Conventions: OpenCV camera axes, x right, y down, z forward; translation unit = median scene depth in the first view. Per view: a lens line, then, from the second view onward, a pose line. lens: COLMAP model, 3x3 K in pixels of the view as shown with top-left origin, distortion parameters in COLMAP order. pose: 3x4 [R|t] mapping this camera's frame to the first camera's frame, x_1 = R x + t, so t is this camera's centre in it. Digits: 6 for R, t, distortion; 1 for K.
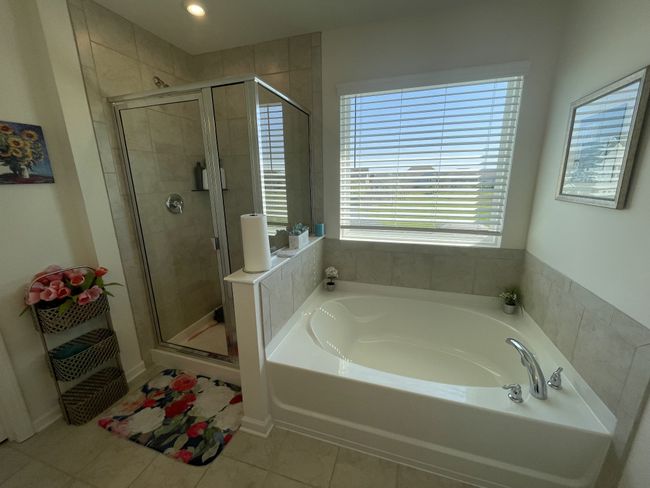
lens RADIAL K [[259.4, 0, 325.2], [0, 259.4, 246.4], [0, 0, 1]] dist [-0.015218, -0.000395]
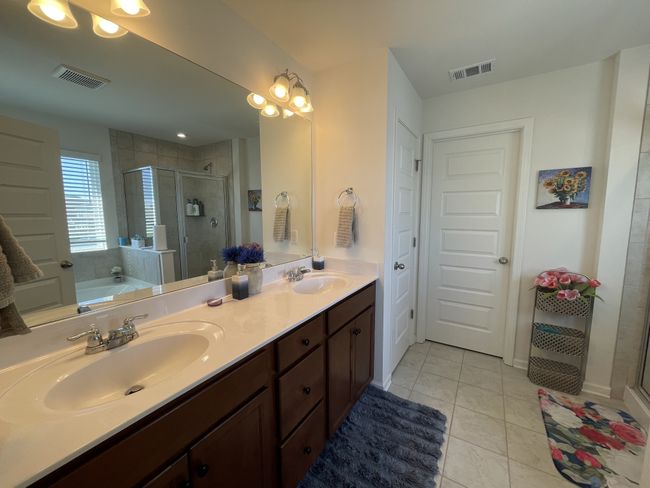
lens RADIAL K [[259.4, 0, 324.7], [0, 259.4, 242.6], [0, 0, 1]] dist [-0.015218, -0.000395]
pose [[-0.255360, 0.130600, -0.957985, 0.558594], [-0.224406, 0.955771, 0.190116, -0.025182], [0.940443, 0.263525, -0.214758, 0.055383]]
